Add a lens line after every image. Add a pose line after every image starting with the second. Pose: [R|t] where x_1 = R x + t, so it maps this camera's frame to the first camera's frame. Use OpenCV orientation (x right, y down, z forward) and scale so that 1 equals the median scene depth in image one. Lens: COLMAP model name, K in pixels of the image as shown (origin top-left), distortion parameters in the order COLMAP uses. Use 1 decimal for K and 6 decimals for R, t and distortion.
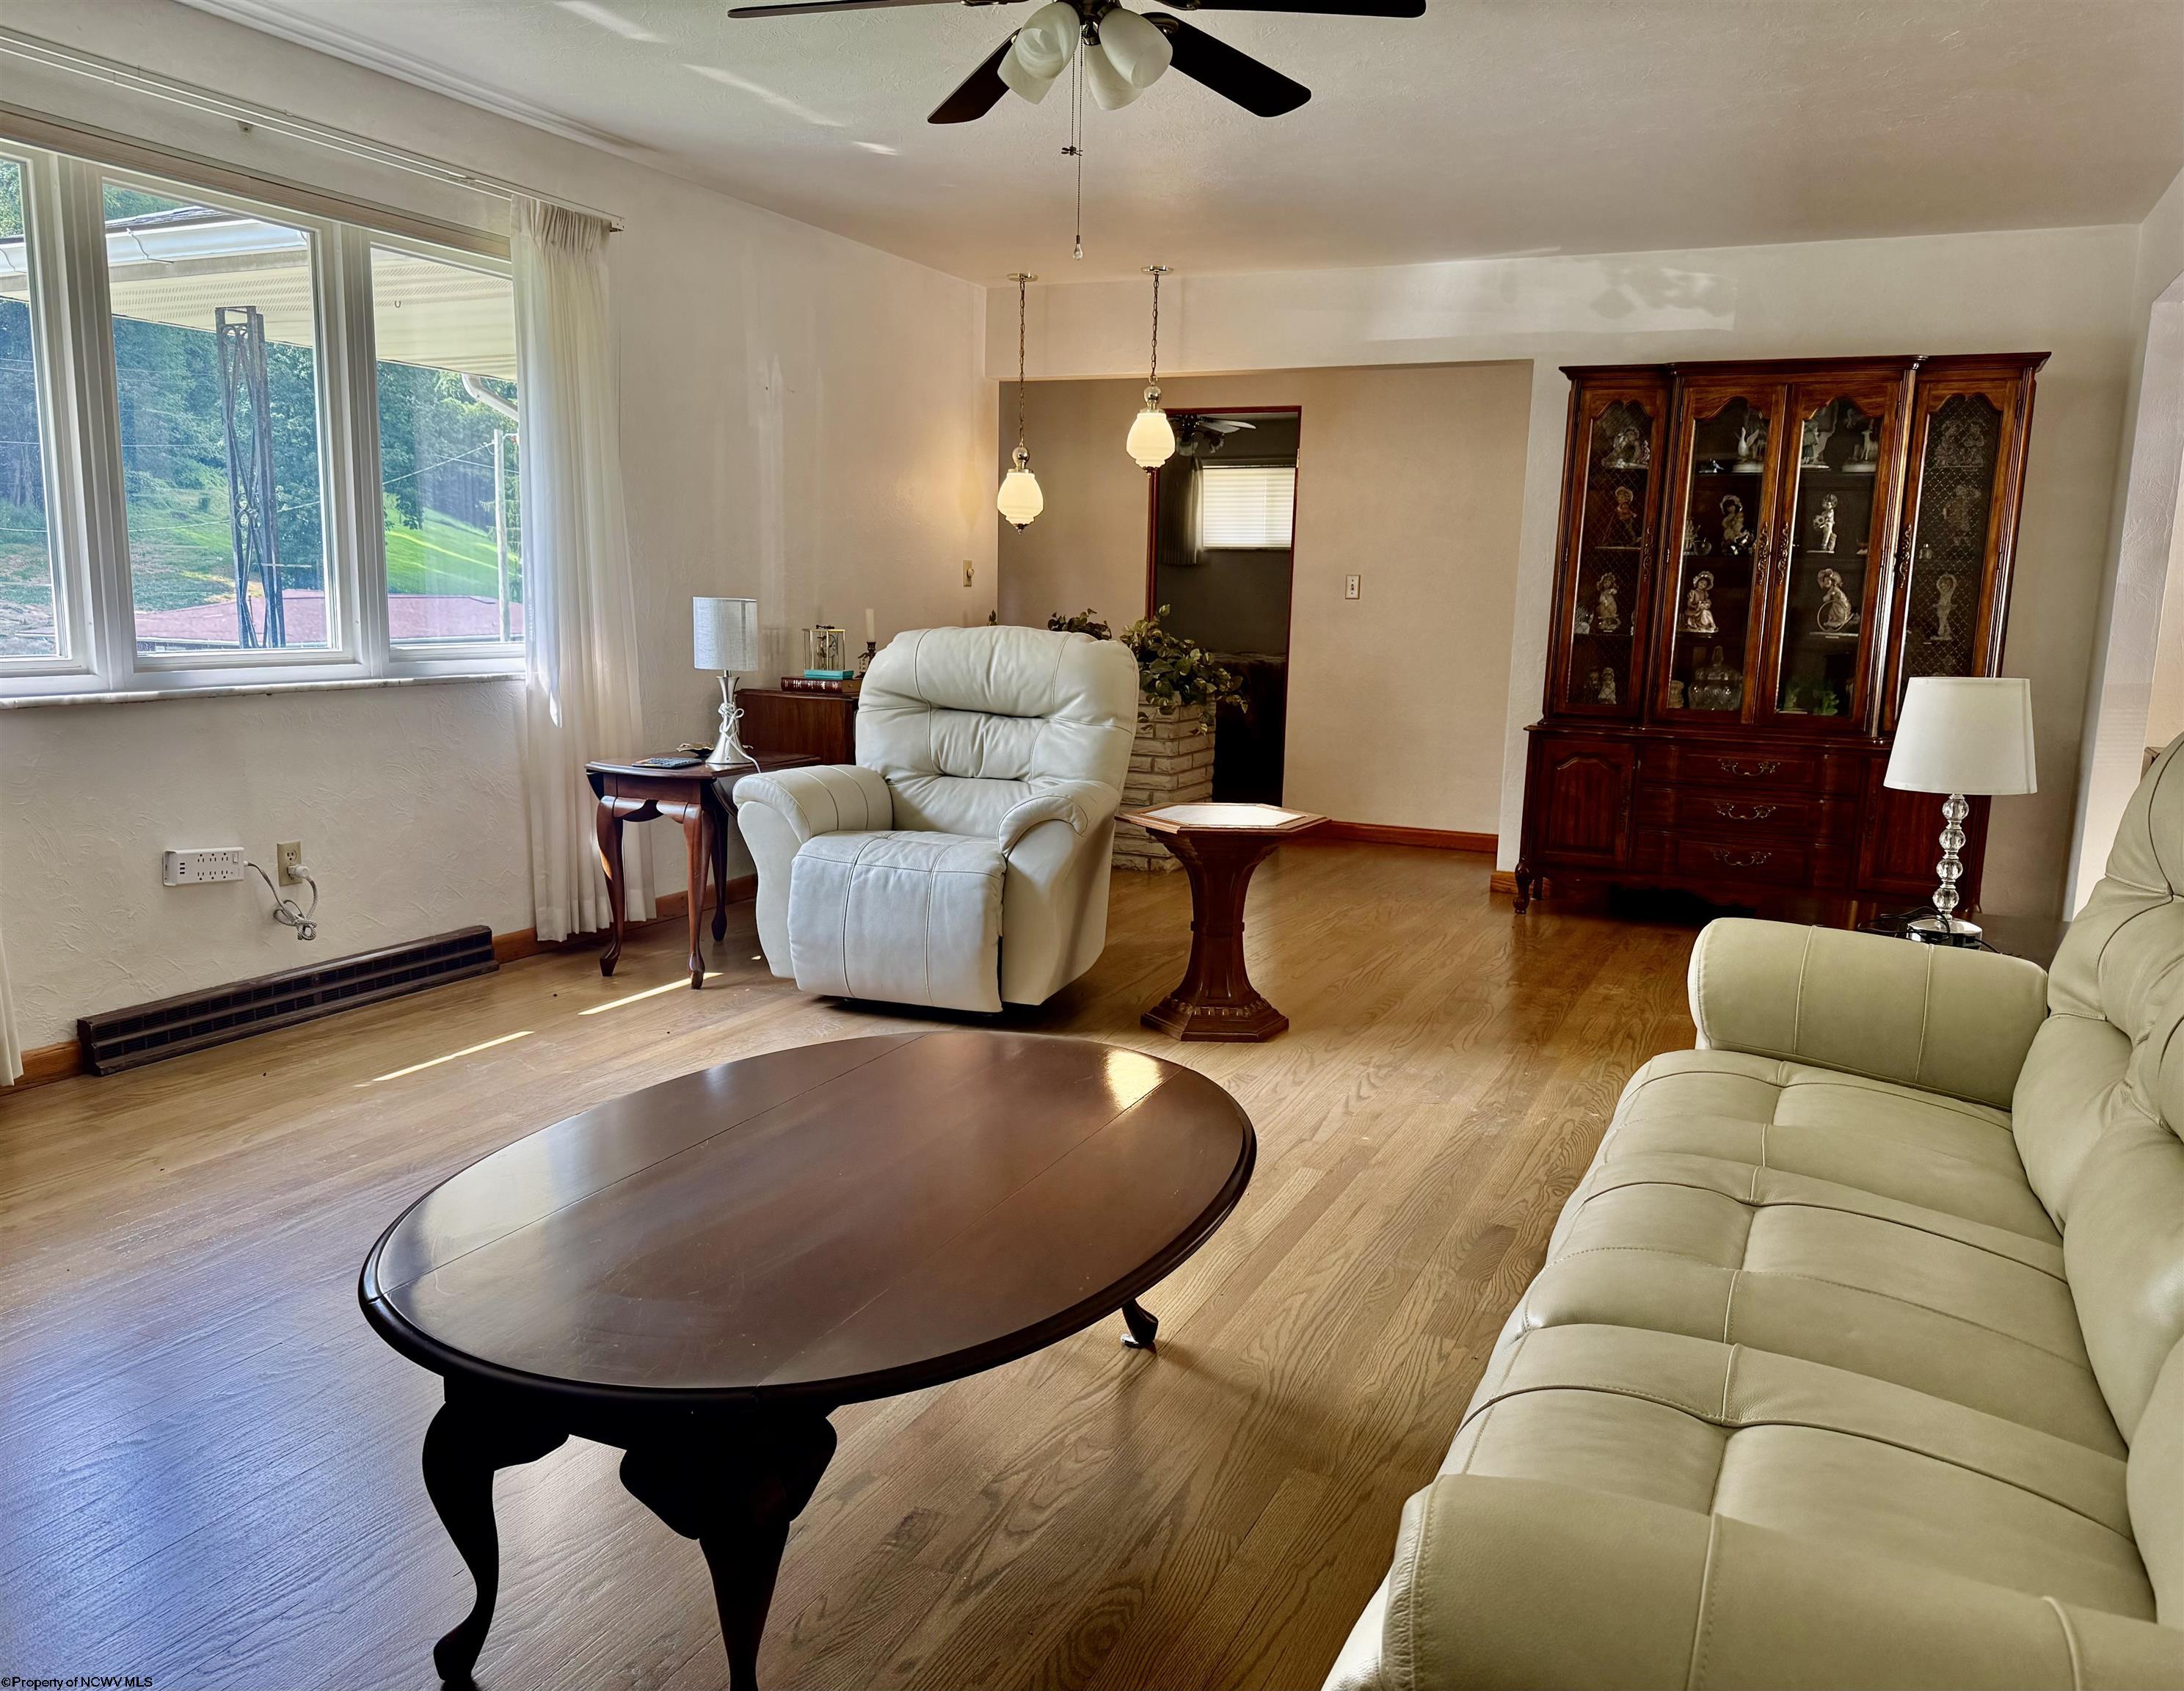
lens RADIAL K [[1686.6, 0, 1092.0], [0, 1686.6, 845.5], [0, 0, 1]] dist [0.001627, -0.001634]
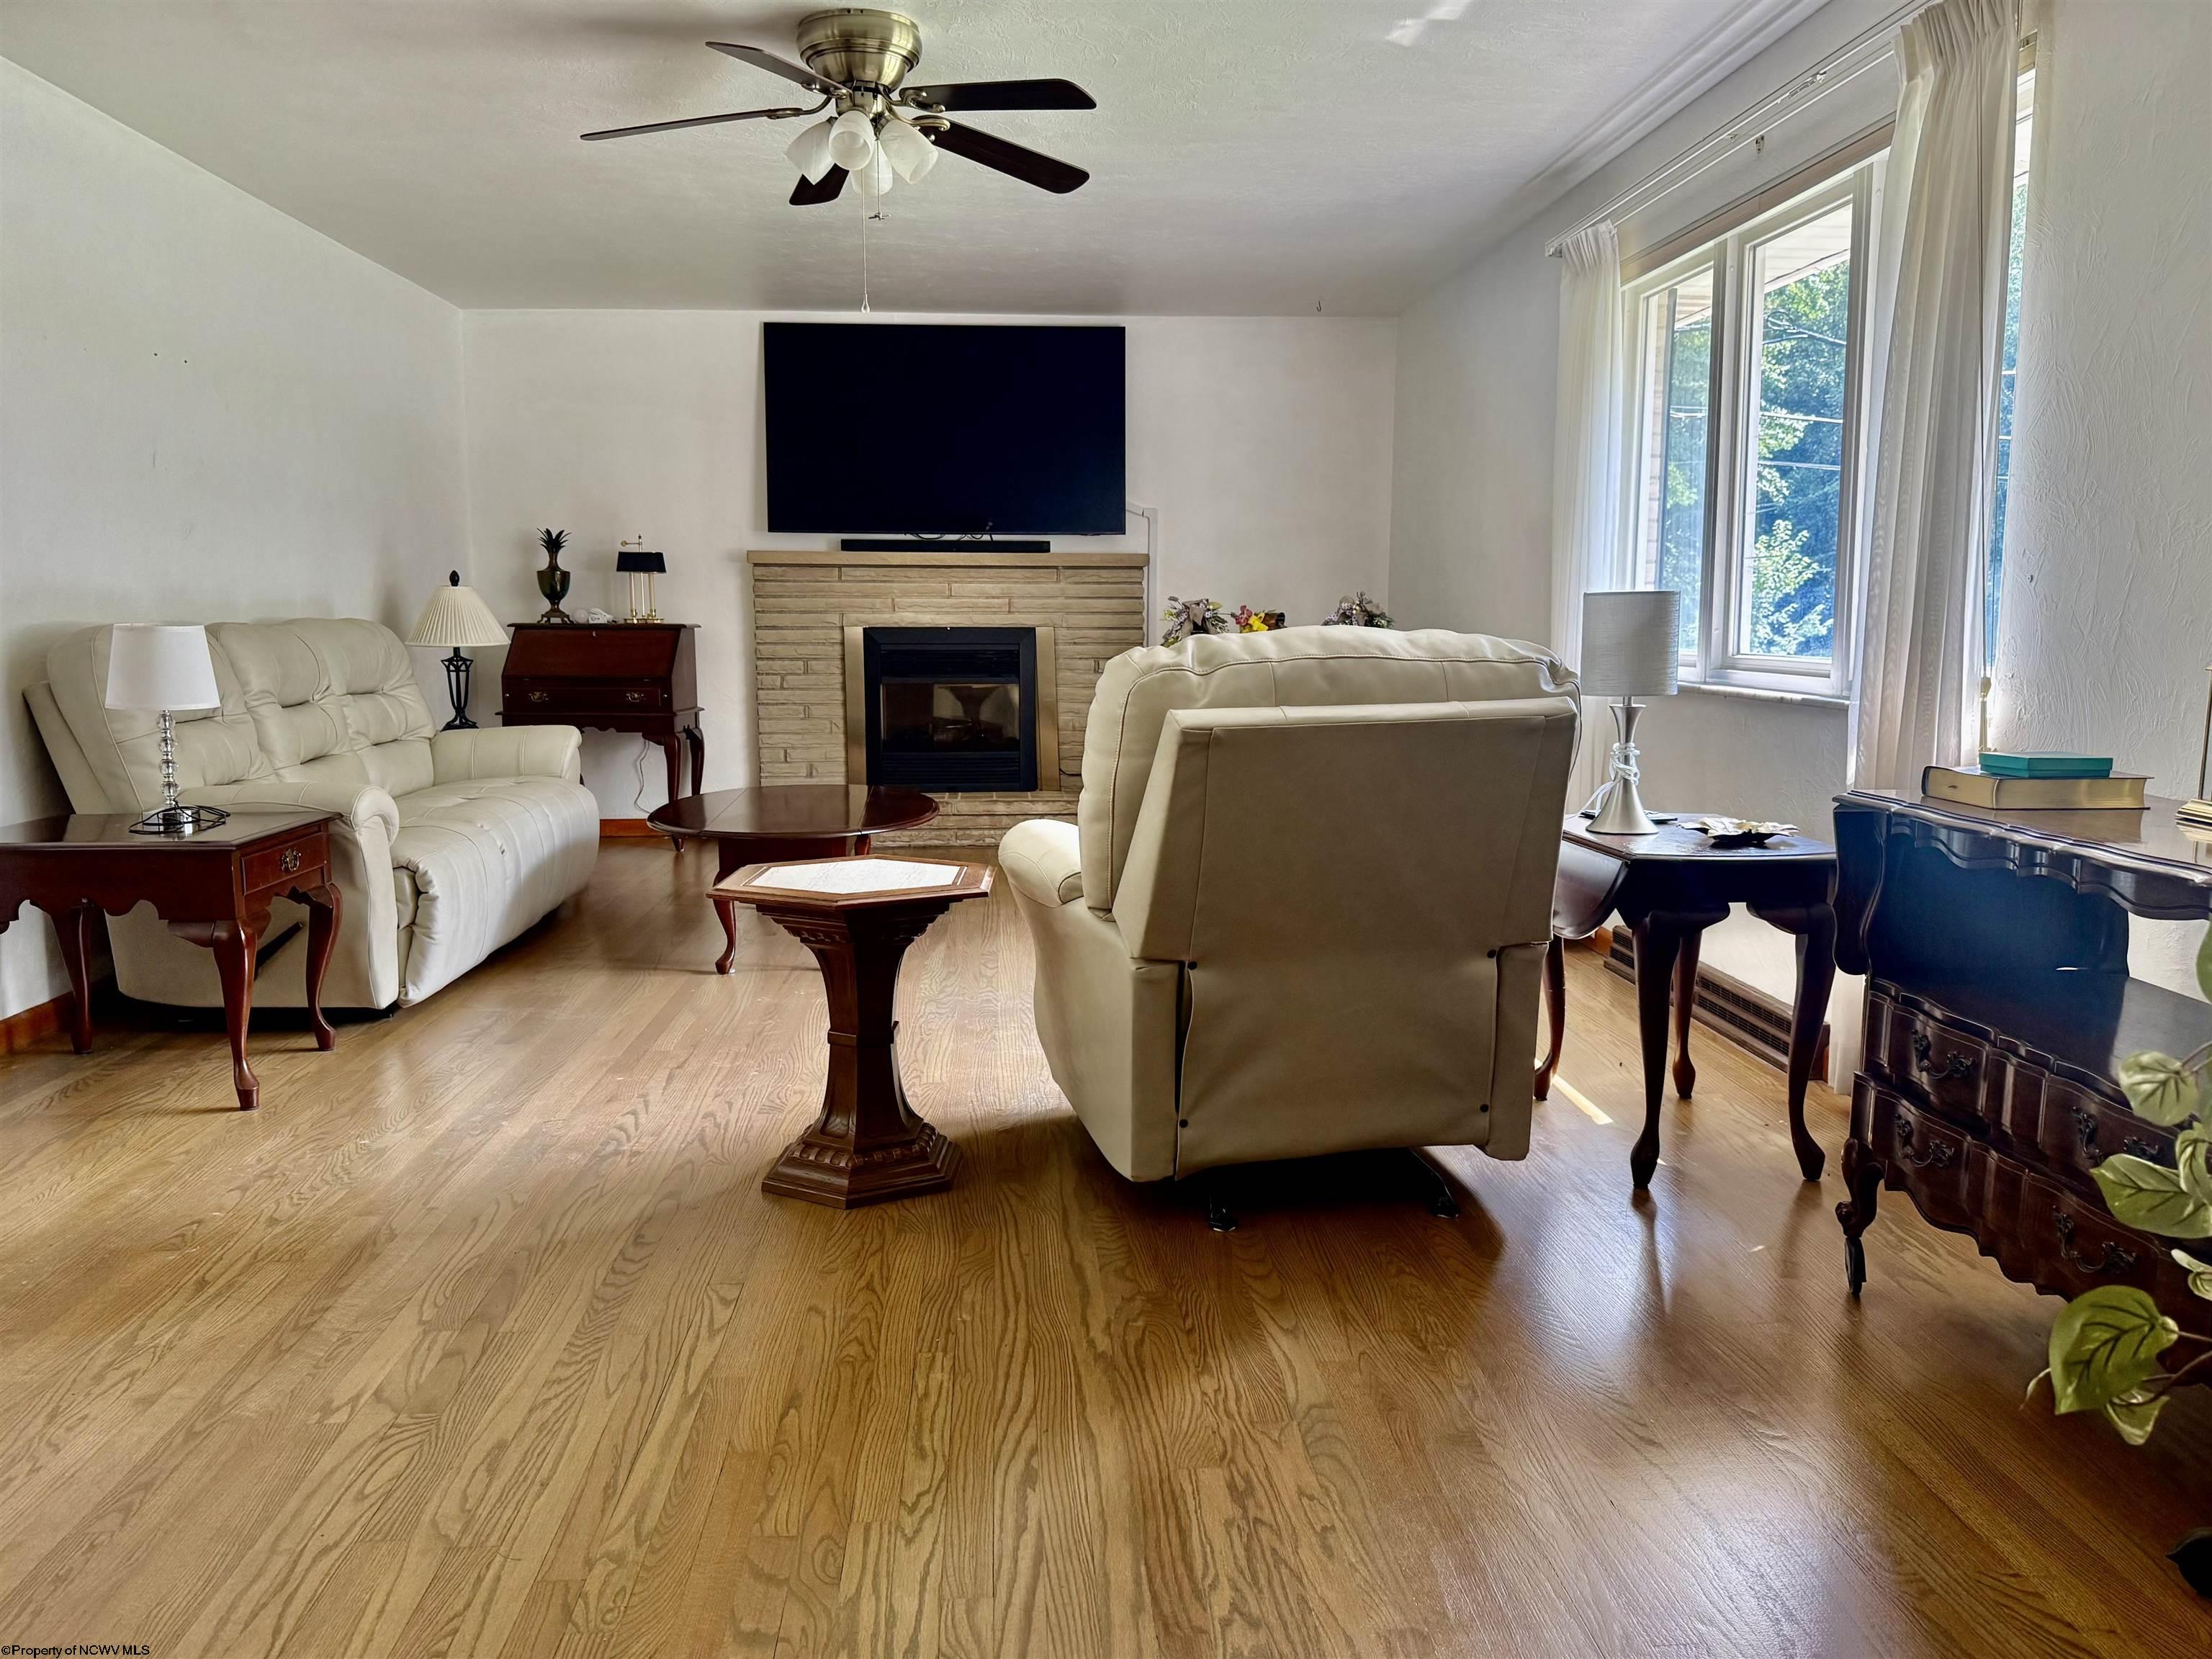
lens RADIAL K [[1638.2, 0, 1109.6], [0, 1638.2, 846.7], [0, 0, 1]] dist [0.131727, -0.228903]
pose [[-0.878847, 0.042334, -0.475222, 0.347058], [-0.098424, 0.958543, 0.267410, -0.253932], [0.466841, 0.281786, -0.838246, 1.799571]]
